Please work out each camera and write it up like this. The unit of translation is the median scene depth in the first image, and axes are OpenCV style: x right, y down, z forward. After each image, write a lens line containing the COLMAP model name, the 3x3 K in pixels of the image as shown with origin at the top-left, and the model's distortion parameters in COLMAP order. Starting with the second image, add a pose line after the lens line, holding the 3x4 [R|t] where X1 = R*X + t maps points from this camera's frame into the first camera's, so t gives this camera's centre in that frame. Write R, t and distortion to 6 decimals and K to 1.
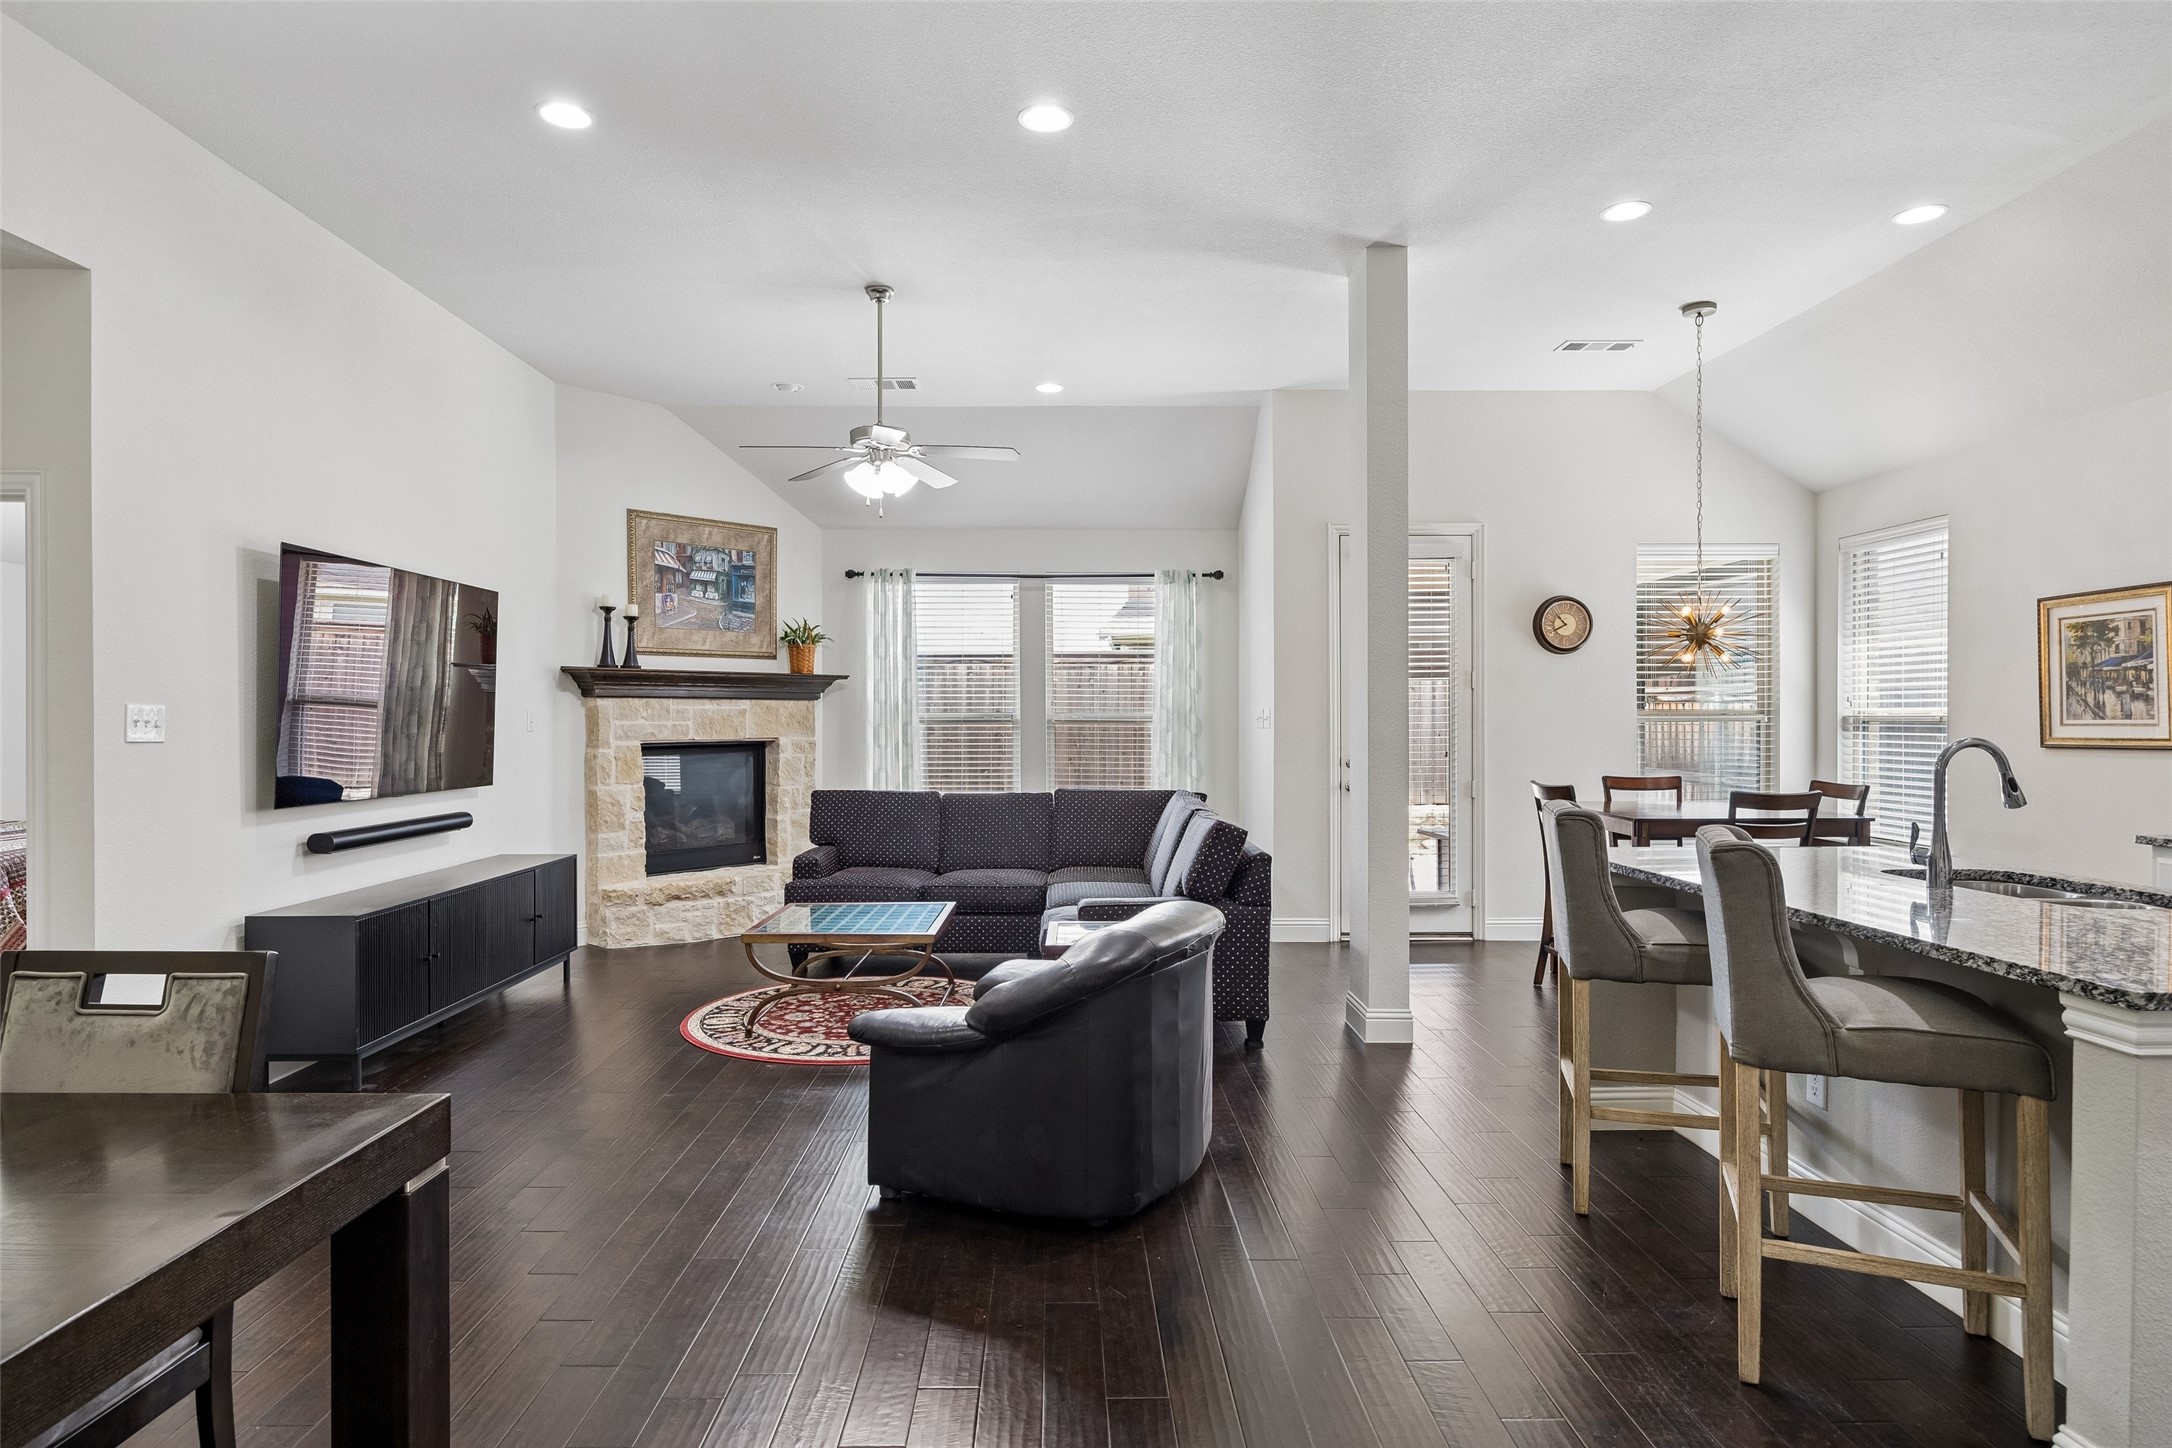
lens RADIAL K [[1209.0, 0, 1074.9], [0, 1209.0, 725.0], [0, 0, 1]] dist [-0.003975, -0.000045]
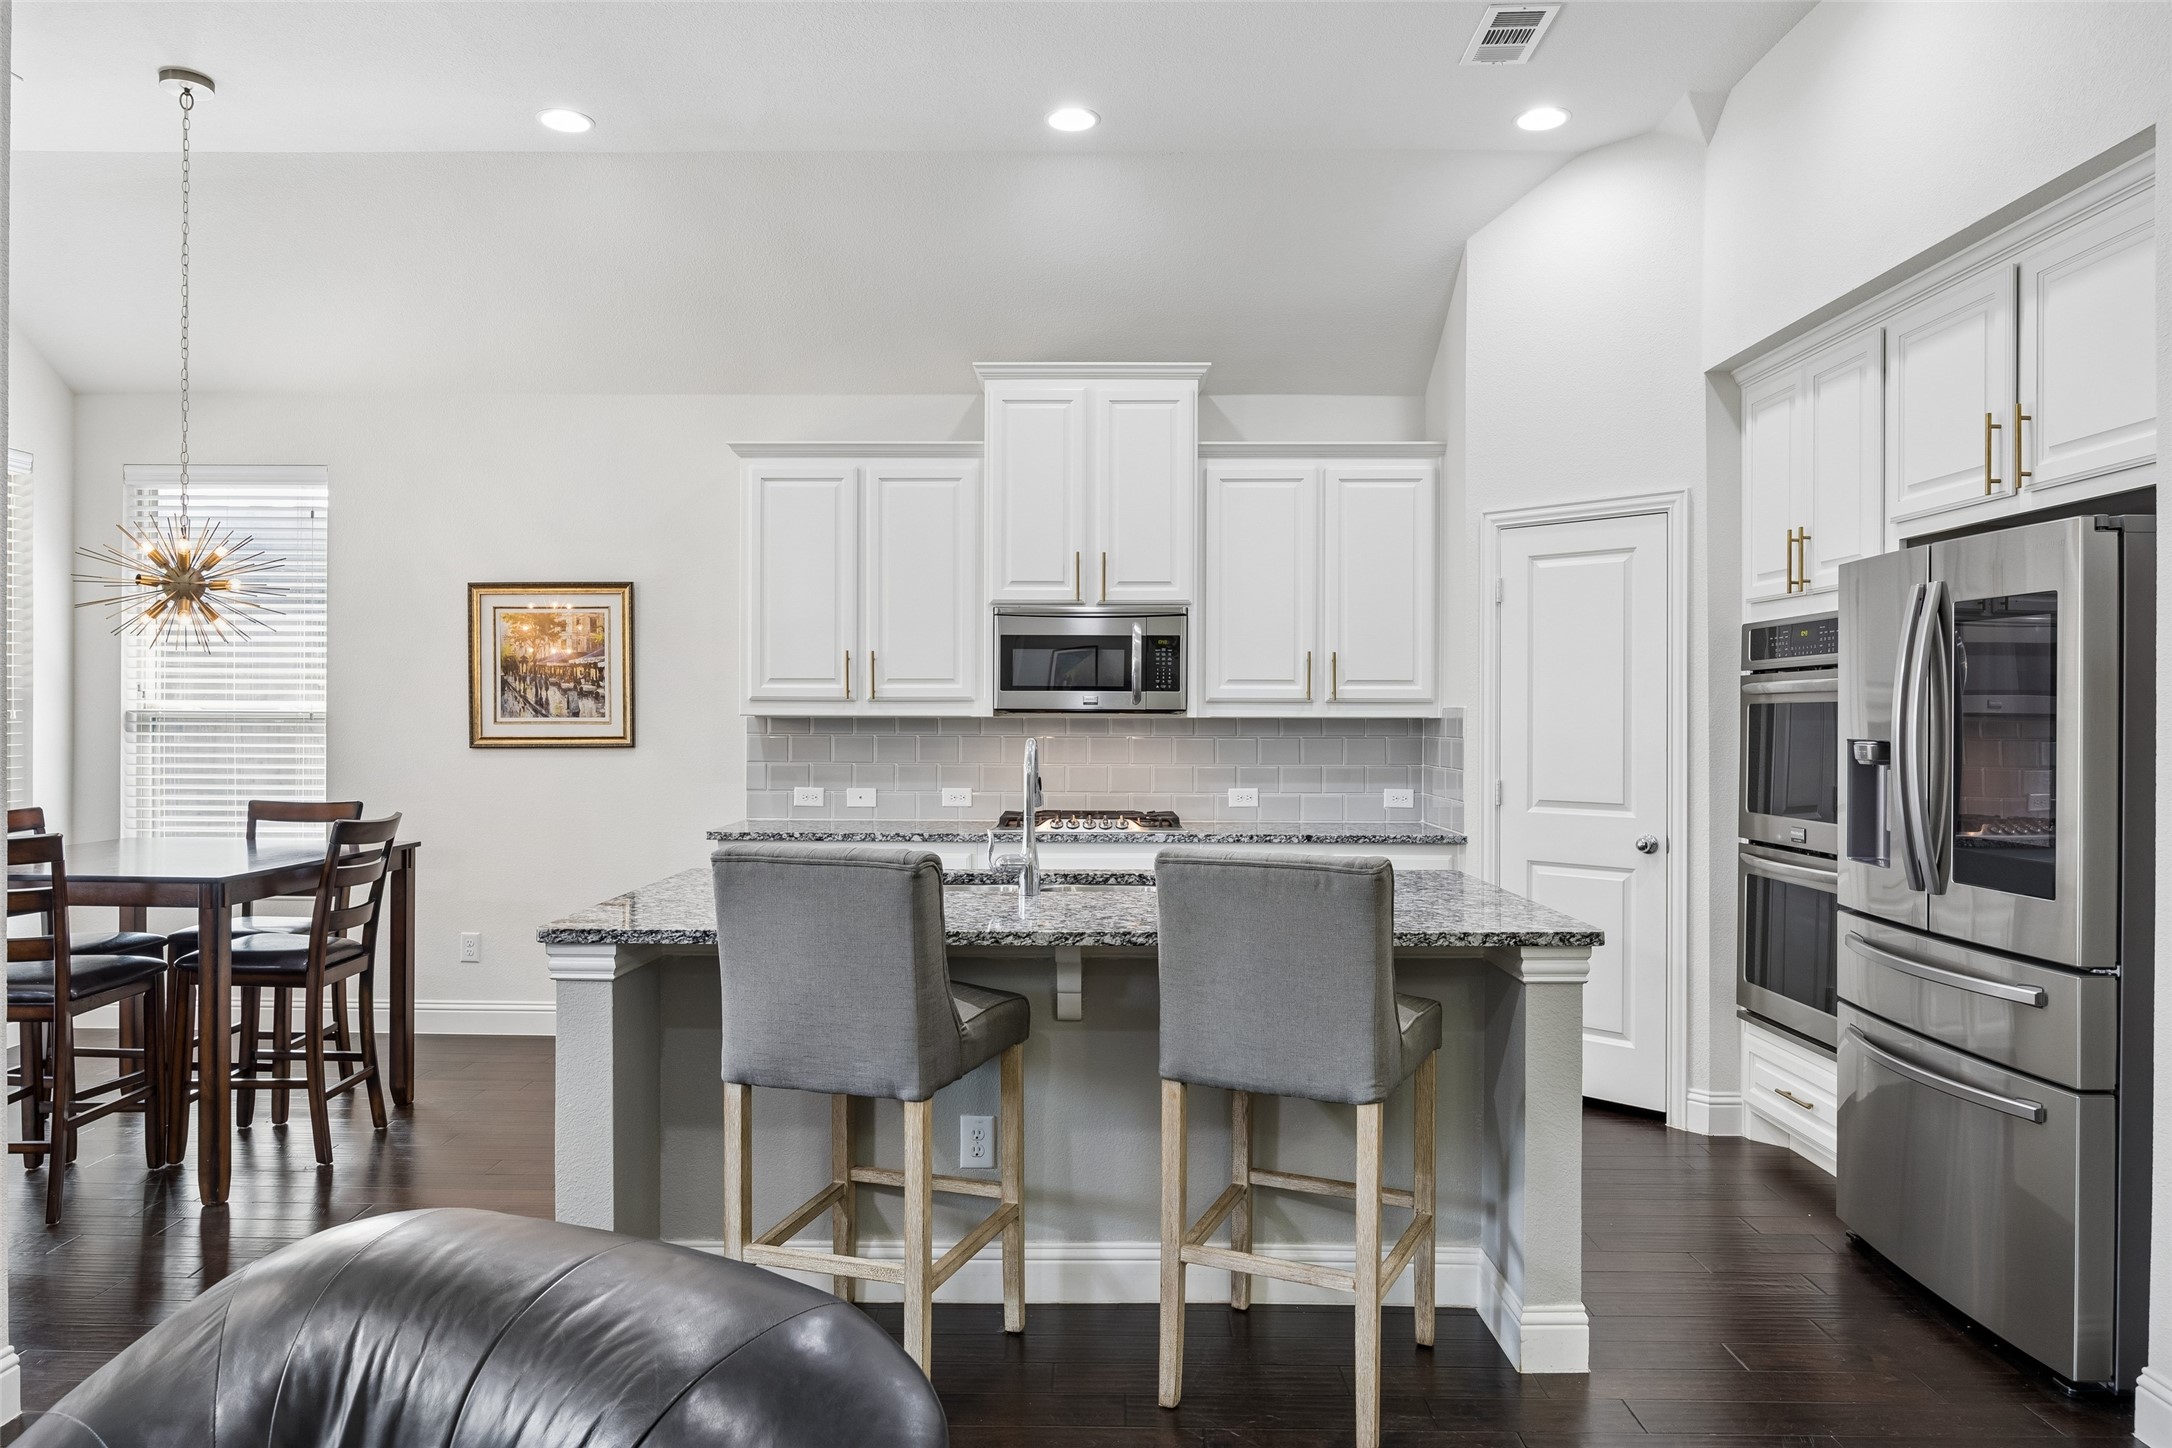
lens RADIAL K [[1364.8, 0, 1074.1], [0, 1364.8, 716.9], [0, 0, 1]] dist [-0.006490, -0.002087]
pose [[0.026384, 0.001061, 0.999651, -0.197561], [0.001120, 0.999999, -0.001090, -0.002931], [-0.999651, 0.001148, 0.026383, 0.500606]]
